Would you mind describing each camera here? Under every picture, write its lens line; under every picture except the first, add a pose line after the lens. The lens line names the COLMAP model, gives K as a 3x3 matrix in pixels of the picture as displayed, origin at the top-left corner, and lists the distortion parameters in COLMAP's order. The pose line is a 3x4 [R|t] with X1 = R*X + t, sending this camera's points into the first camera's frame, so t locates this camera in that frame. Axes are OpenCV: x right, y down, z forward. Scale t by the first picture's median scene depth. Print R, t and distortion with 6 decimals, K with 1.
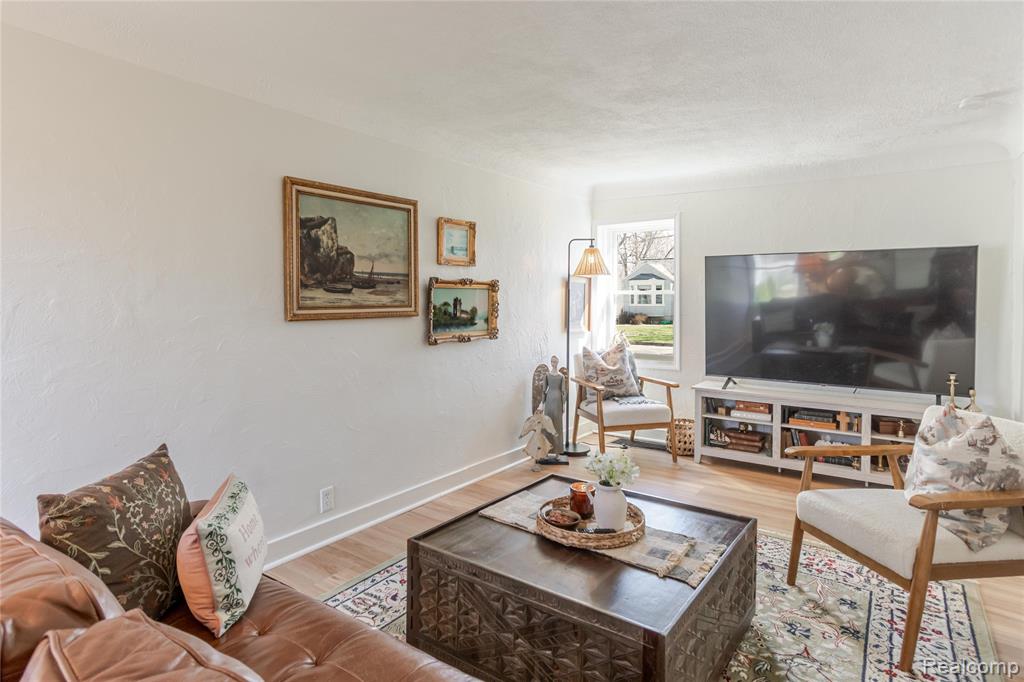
lens RADIAL K [[579.8, 0, 499.3], [0, 579.8, 314.2], [0, 0, 1]] dist [-0.002173, 0.011329]
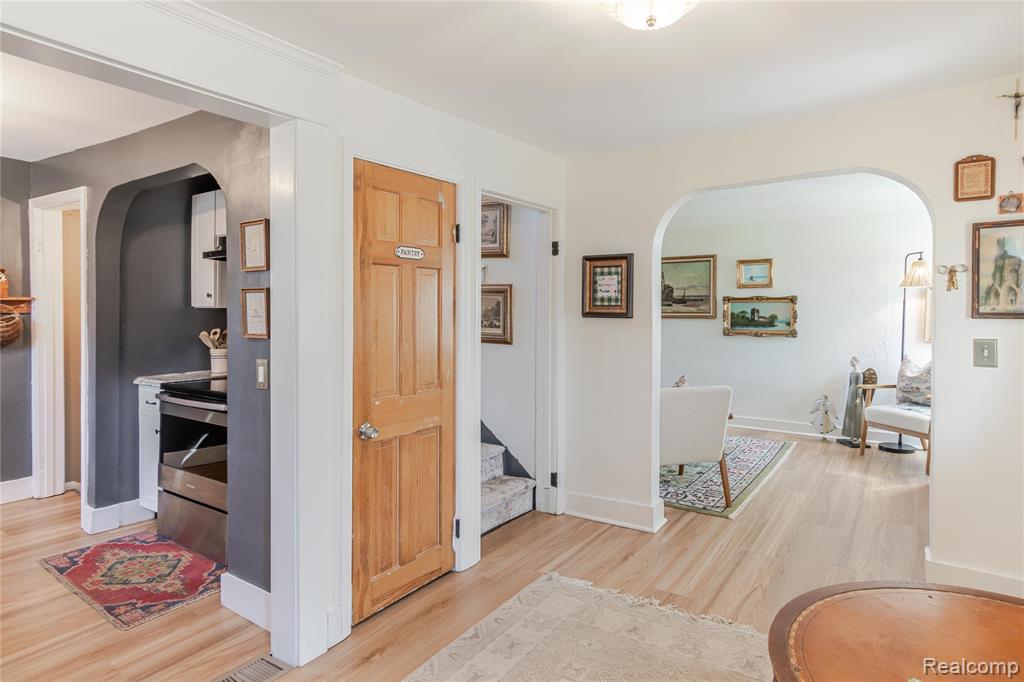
lens RADIAL K [[579.8, 0, 515.6], [0, 579.8, 317.2], [0, 0, 1]] dist [-0.002173, 0.011329]
pose [[0.020593, 0.018952, -0.999608, 1.479221], [-0.026631, 0.999476, 0.018401, -0.015458], [0.999433, 0.026242, 0.021087, 0.309449]]
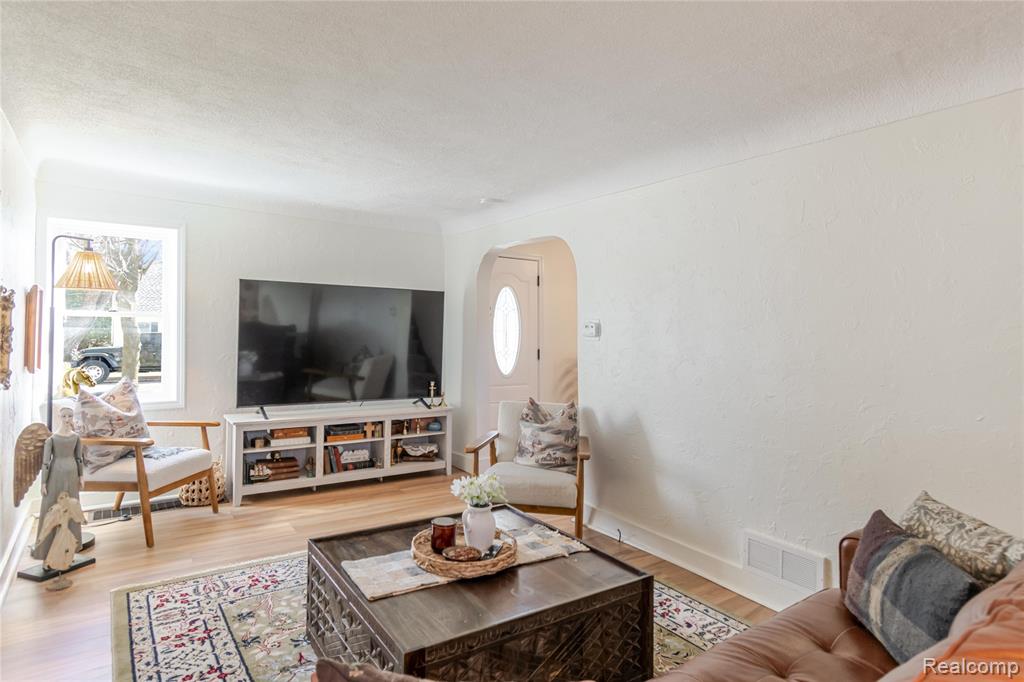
lens RADIAL K [[579.8, 0, 525.1], [0, 579.8, 316.3], [0, 0, 1]] dist [-0.002173, 0.011329]
pose [[0.307688, 0.026375, 0.951122, -0.448470], [0.008194, 0.999505, -0.030367, -0.010072], [-0.951452, 0.017137, 0.307320, 0.330557]]
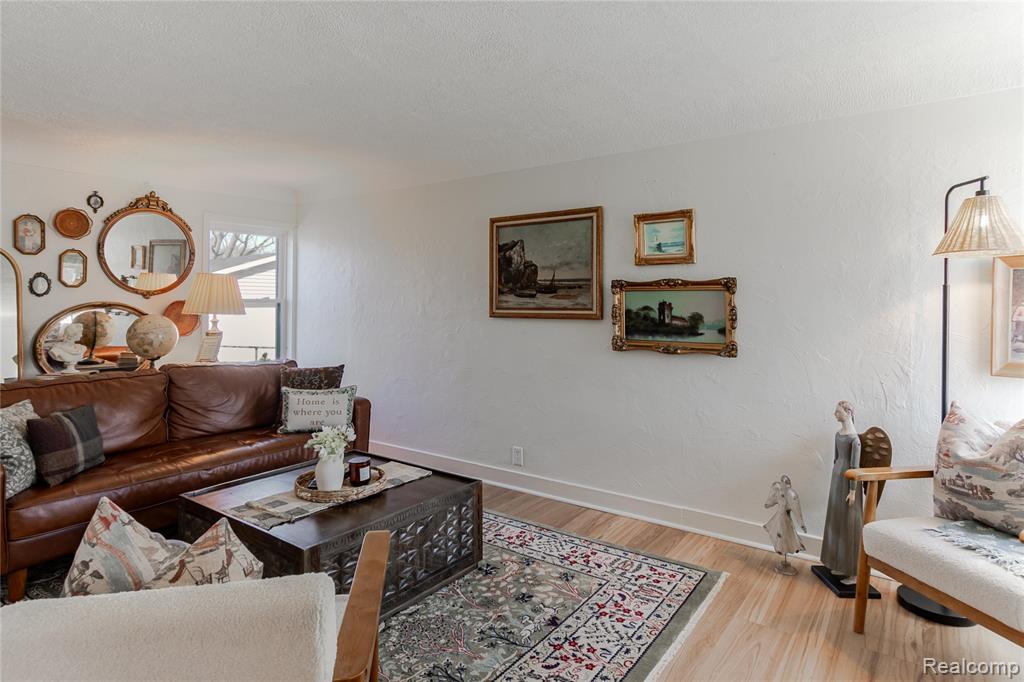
lens RADIAL K [[579.8, 0, 521.3], [0, 579.8, 292.6], [0, 0, 1]] dist [-0.002173, 0.011329]
pose [[0.003471, -0.016360, -0.999860, 0.784348], [-0.031220, 0.999377, -0.016460, -0.020294], [0.999507, 0.031272, 0.002958, 0.772213]]
